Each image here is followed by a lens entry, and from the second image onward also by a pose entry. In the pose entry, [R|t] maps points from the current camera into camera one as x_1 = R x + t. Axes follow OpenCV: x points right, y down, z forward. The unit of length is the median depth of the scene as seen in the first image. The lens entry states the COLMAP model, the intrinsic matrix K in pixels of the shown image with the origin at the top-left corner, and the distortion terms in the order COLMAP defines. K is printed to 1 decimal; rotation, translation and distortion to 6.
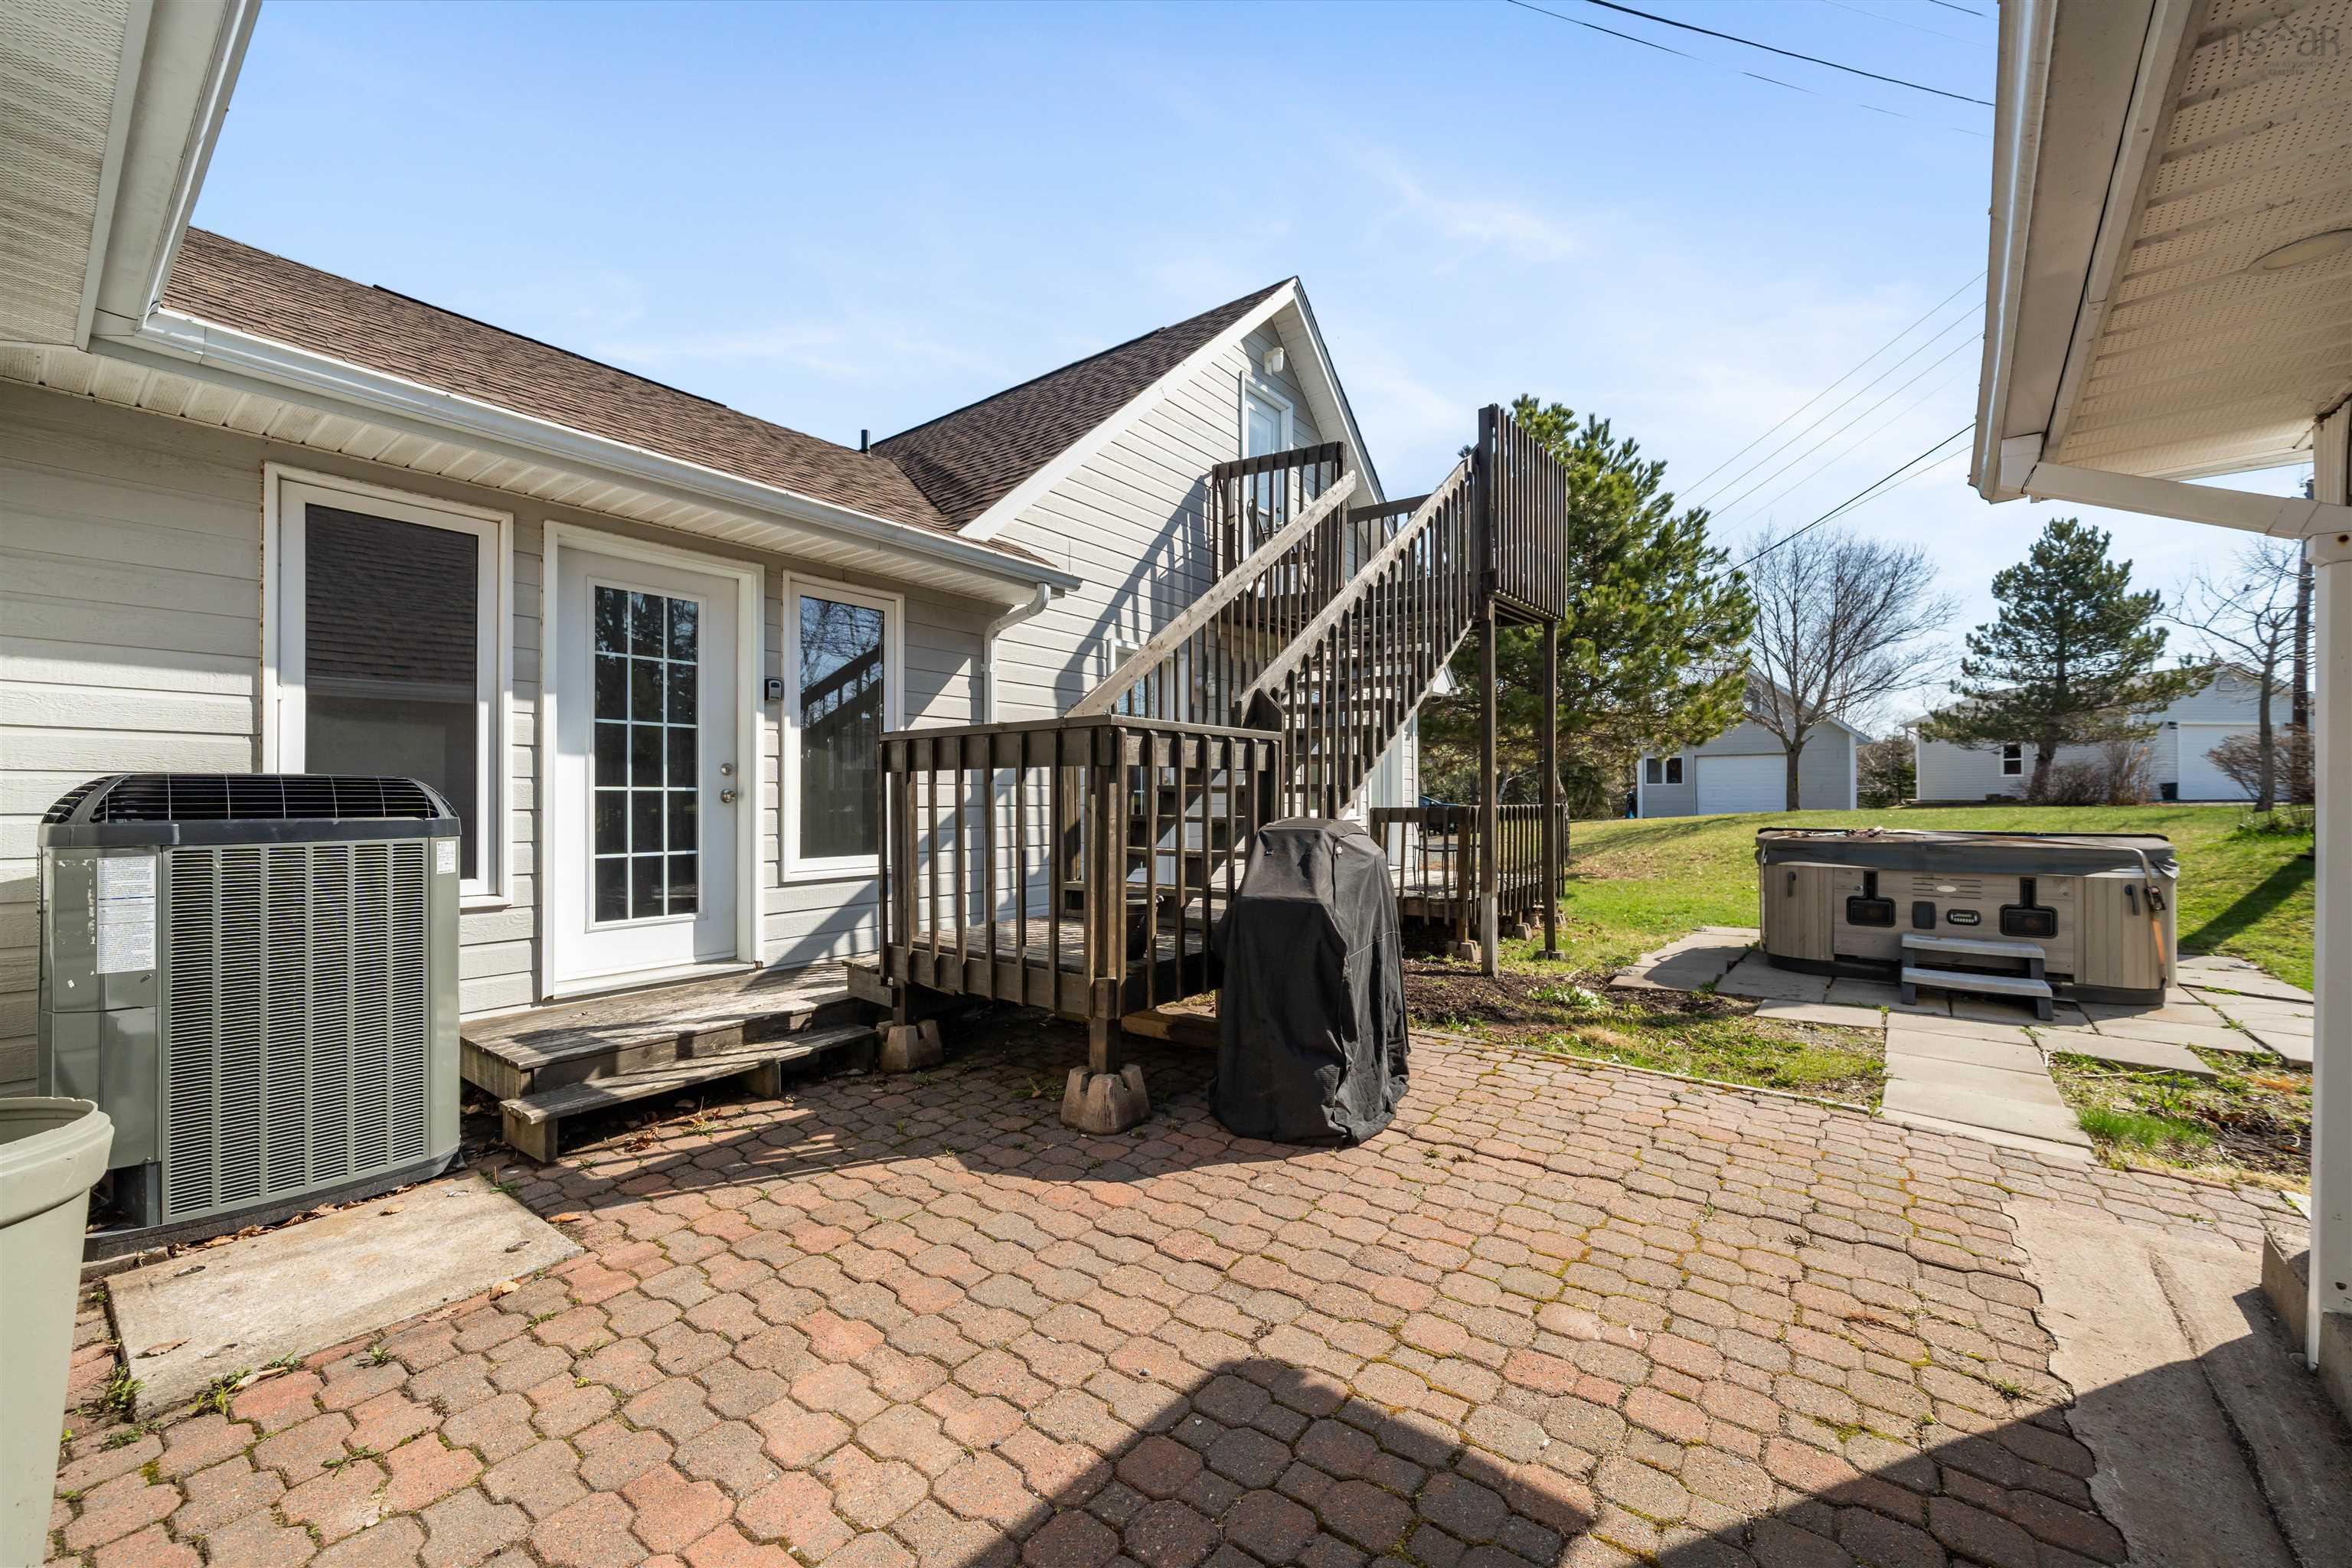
lens RADIAL K [[910.5, 0, 1176.0], [0, 910.5, 784.0], [0, 0, 1]] dist [-0.001430, -0.000139]
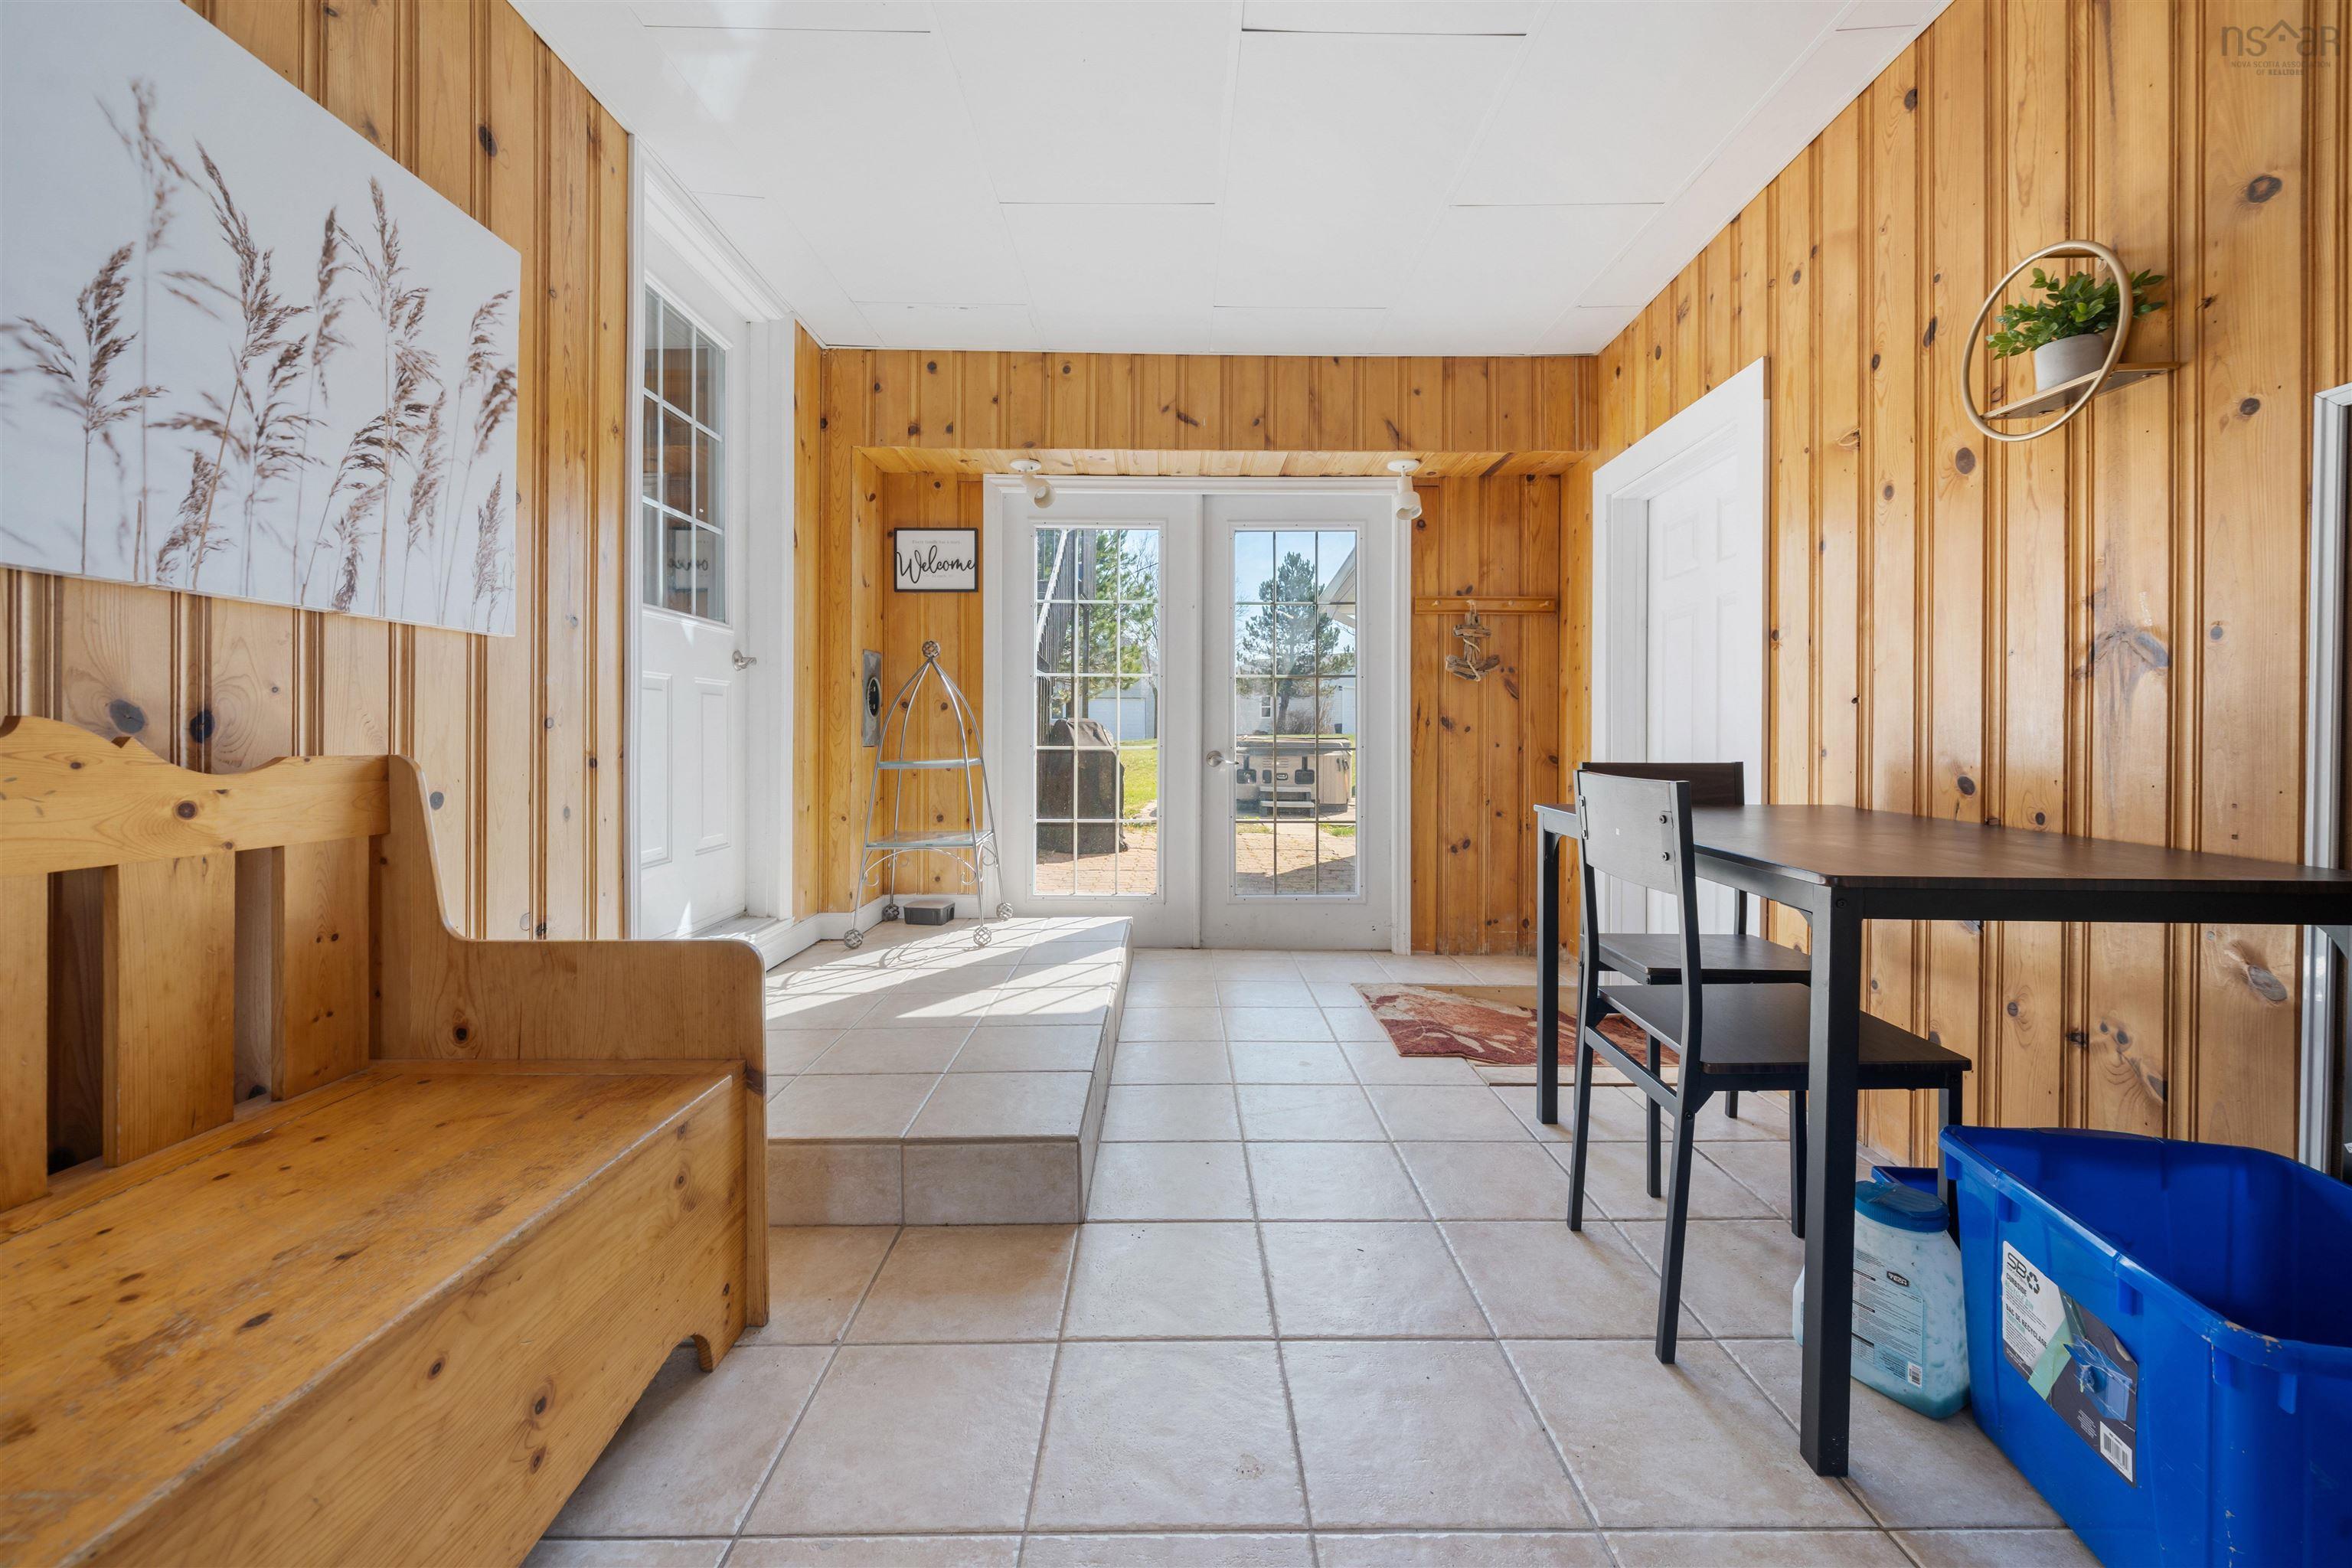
lens RADIAL K [[902.1, 0, 1181.4], [0, 902.1, 728.9], [0, 0, 1]] dist [0.000029, 0.000027]
pose [[0.788537, 0.006973, 0.614948, -0.136903], [-0.011075, 0.999935, 0.002864, 0.008273], [-0.614888, -0.009069, 0.788563, -0.113122]]
